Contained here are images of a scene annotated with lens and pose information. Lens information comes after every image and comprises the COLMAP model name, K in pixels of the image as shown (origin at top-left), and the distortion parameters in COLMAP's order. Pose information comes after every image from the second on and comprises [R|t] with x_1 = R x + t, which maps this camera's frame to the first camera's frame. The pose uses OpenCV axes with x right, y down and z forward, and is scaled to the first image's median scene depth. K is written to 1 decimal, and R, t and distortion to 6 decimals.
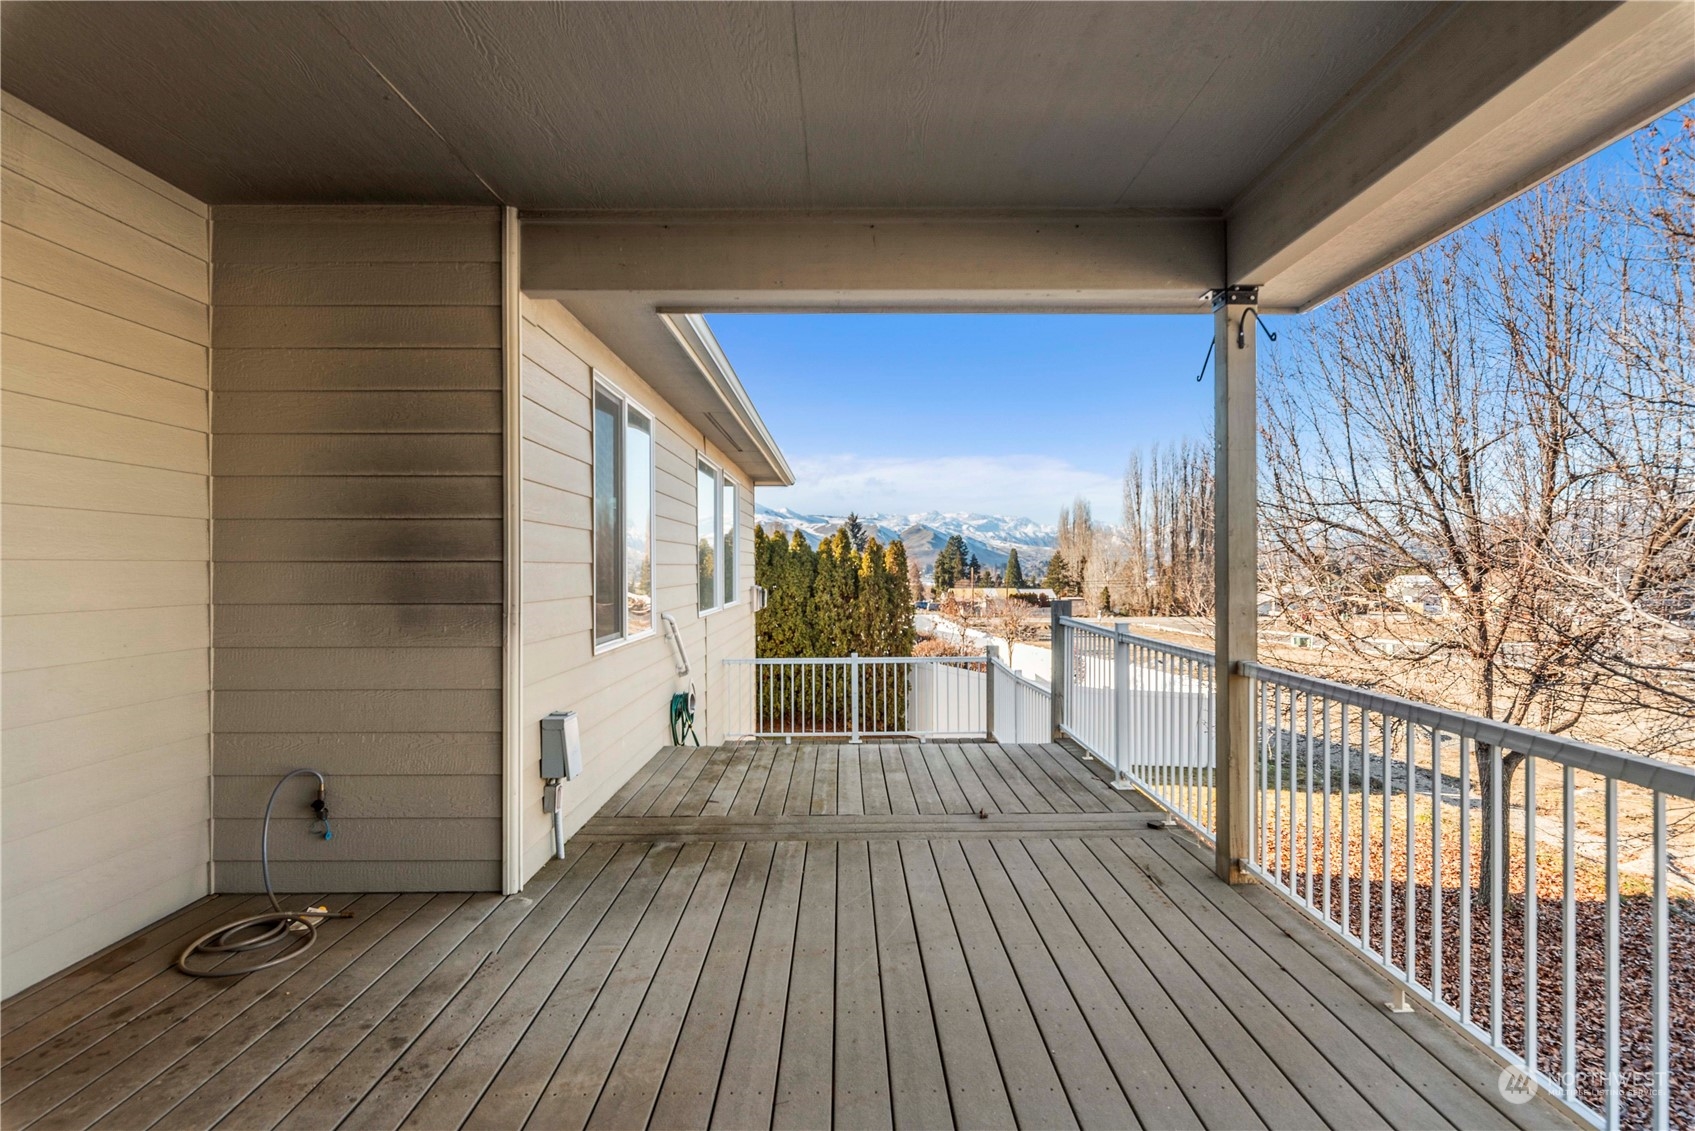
lens RADIAL K [[904.9, 0, 849.3], [0, 904.9, 566.4], [0, 0, 1]] dist [-0.004727, -0.000174]
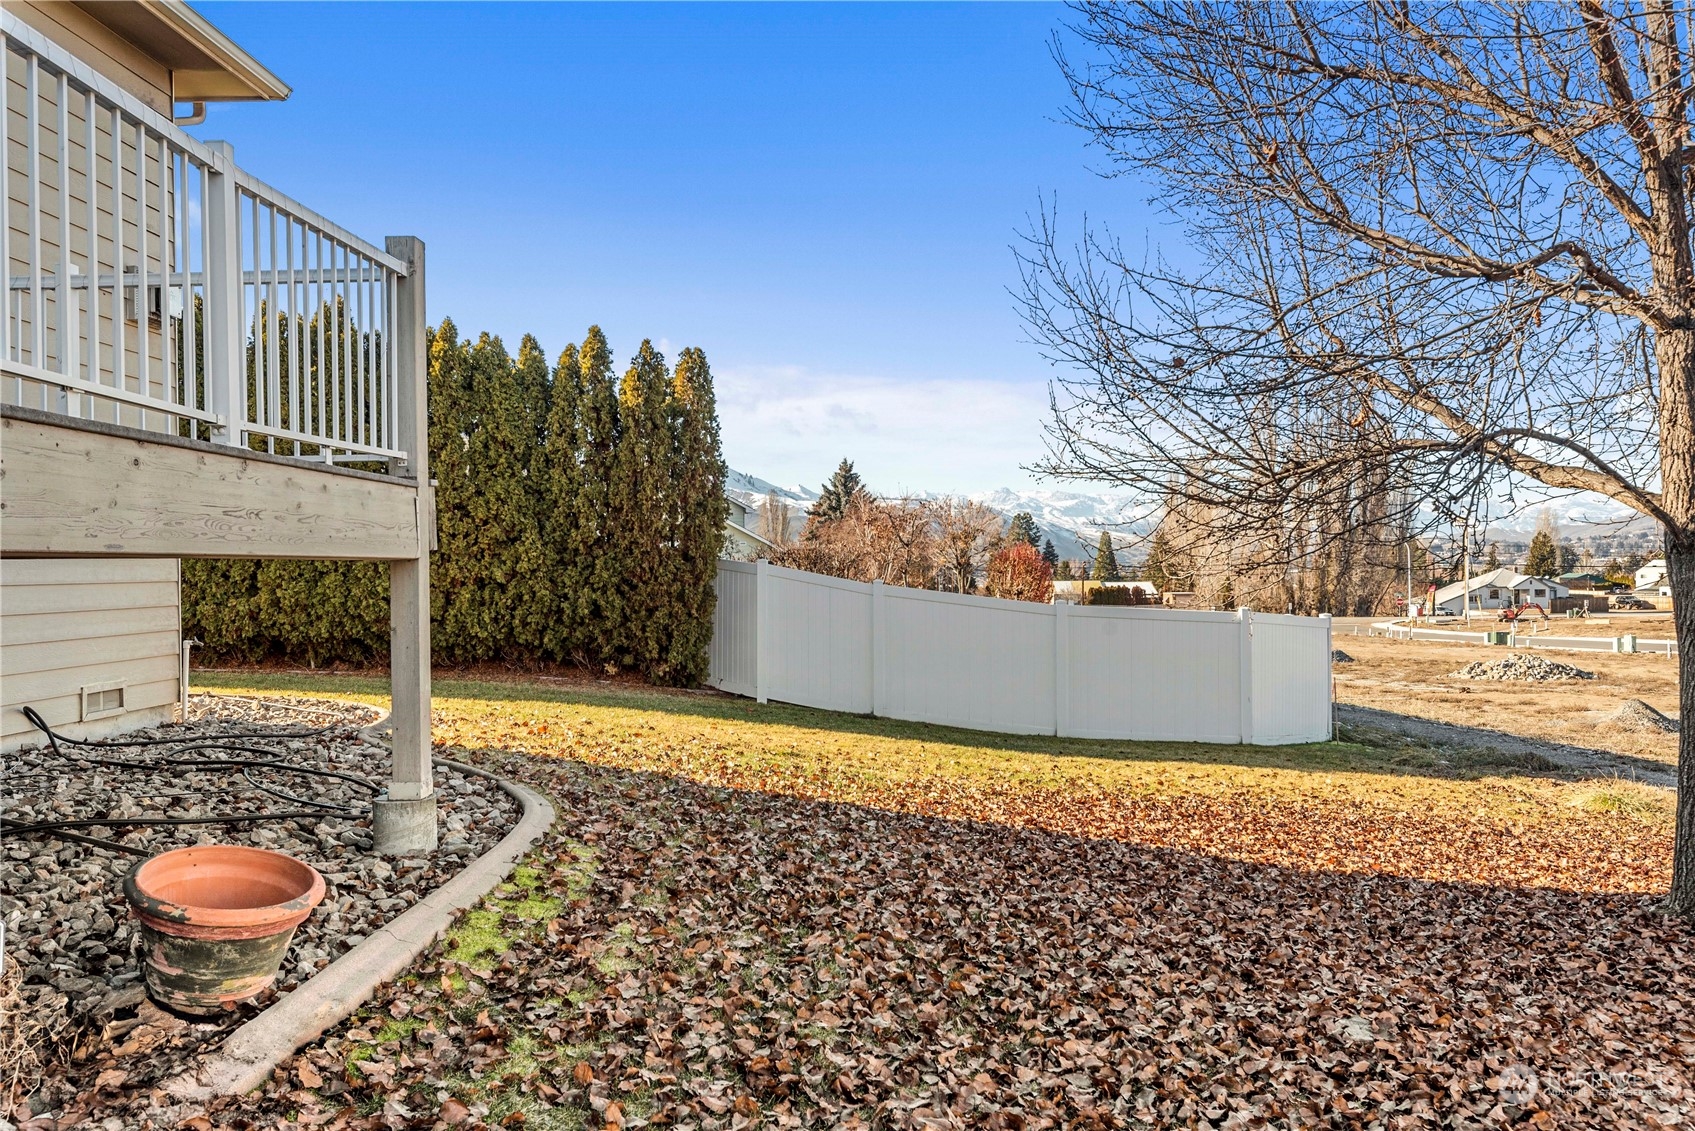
lens RADIAL K [[1250.9, 0, 851.1], [0, 1250.9, 565.6], [0, 0, 1]] dist [-0.011301, -0.002196]
pose [[0.999564, -0.005589, -0.029000, 0.172667], [0.005590, 0.999984, -0.000050, 0.108585], [0.029000, -0.000112, 0.999579, 0.215977]]
